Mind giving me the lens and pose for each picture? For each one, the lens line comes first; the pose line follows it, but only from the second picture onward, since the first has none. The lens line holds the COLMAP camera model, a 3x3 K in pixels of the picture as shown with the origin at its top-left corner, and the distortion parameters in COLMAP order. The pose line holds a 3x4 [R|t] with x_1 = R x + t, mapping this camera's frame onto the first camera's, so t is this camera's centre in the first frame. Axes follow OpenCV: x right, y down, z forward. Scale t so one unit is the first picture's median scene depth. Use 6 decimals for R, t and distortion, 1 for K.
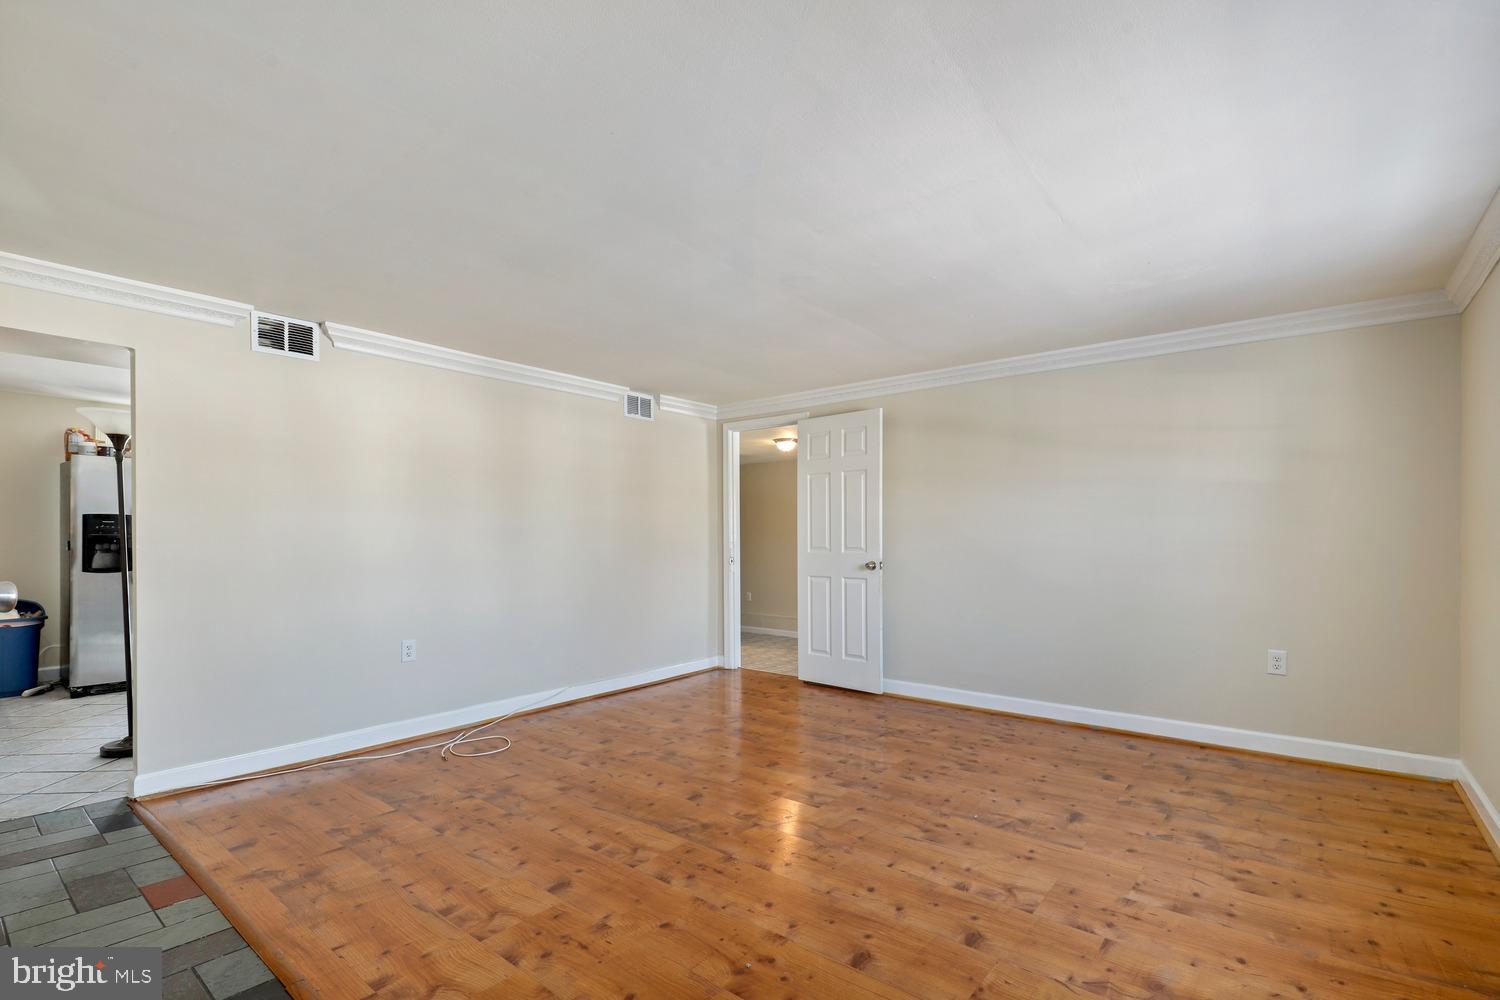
lens RADIAL K [[700.7, 0, 750.7], [0, 700.7, 541.0], [0, 0, 1]] dist [-0.002130, 0.000850]
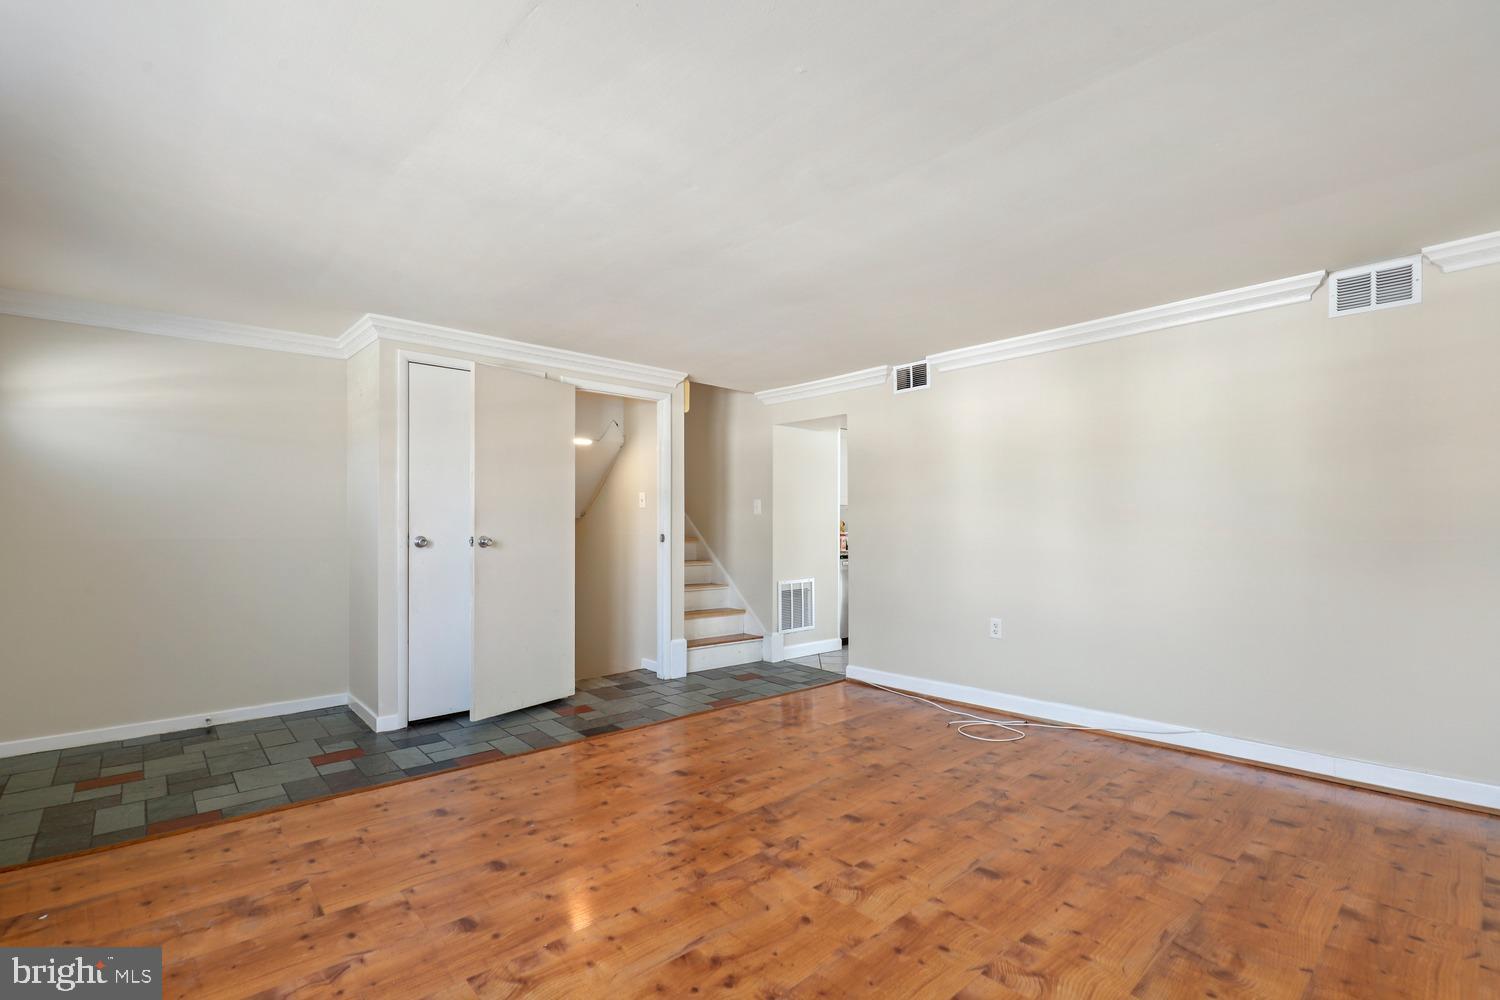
lens RADIAL K [[700.7, 0, 751.7], [0, 700.7, 505.3], [0, 0, 1]] dist [-0.002130, 0.000850]
pose [[-0.170833, -0.030217, -0.984837, 0.768378], [-0.001728, 0.999537, -0.030369, 0.001083], [0.985298, -0.003486, -0.170806, 0.967202]]
